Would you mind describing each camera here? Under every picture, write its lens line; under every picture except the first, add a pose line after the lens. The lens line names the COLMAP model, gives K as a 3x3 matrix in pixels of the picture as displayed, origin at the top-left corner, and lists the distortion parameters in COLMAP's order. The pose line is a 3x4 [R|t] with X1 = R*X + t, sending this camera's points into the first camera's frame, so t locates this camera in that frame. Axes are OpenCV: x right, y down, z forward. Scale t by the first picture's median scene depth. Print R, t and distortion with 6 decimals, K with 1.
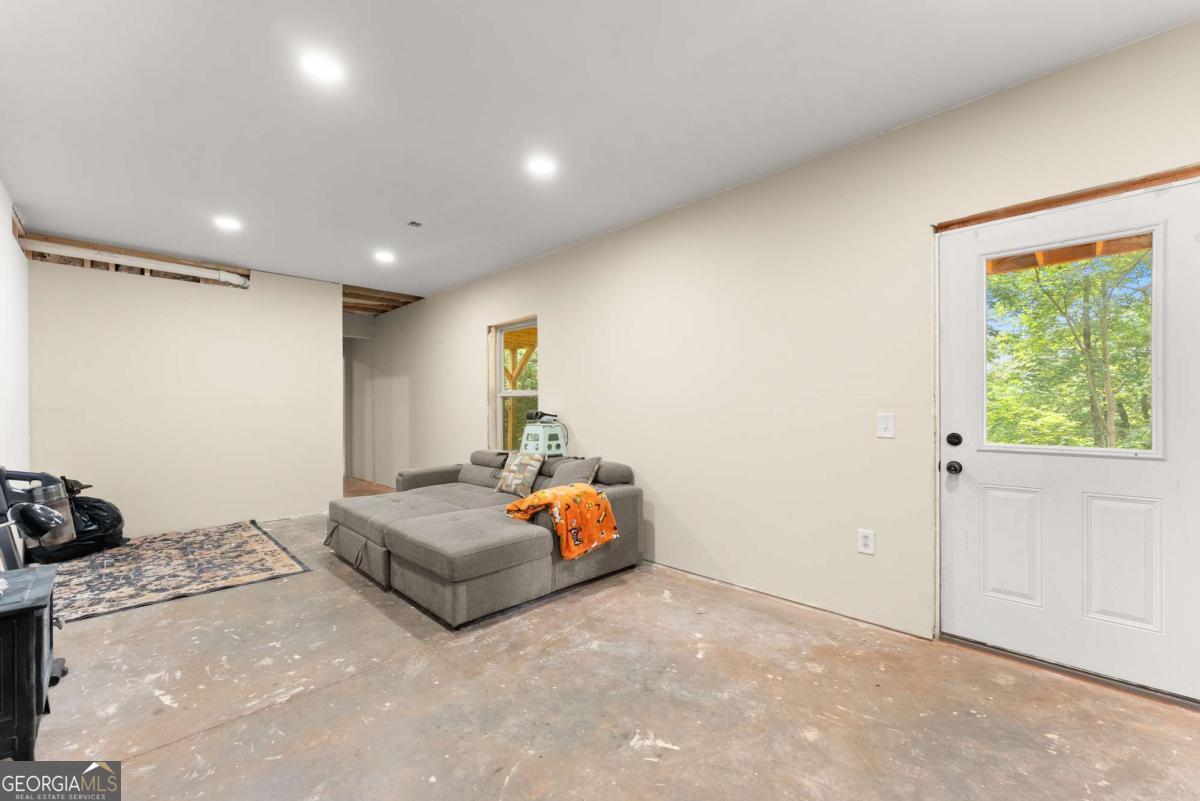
lens RADIAL K [[493.1, 0, 602.1], [0, 493.1, 408.1], [0, 0, 1]] dist [-0.002108, -0.002183]
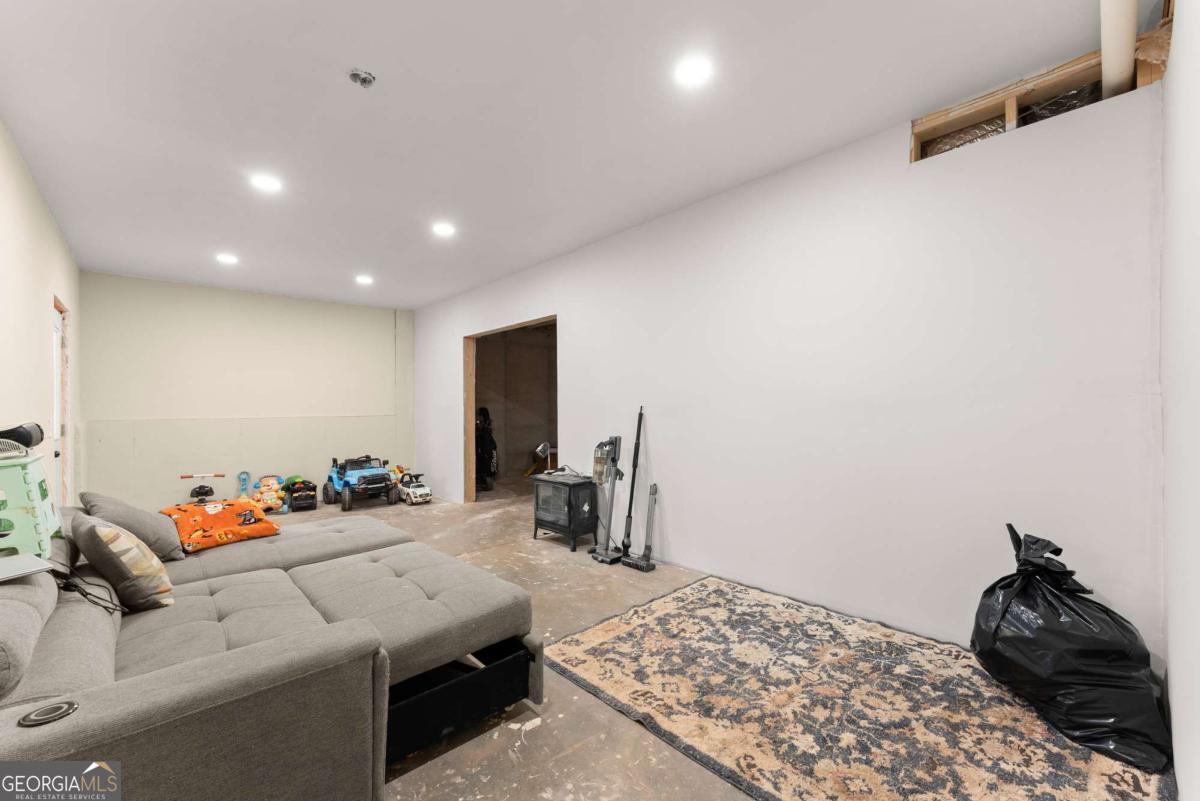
lens RADIAL K [[493.1, 0, 601.1], [0, 493.1, 404.4], [0, 0, 1]] dist [-0.002108, -0.002183]
pose [[-0.999048, 0.016912, 0.040216, -0.759045], [0.016511, 0.999811, -0.010282, 0.005572], [-0.040382, -0.009608, -0.999138, 1.751612]]
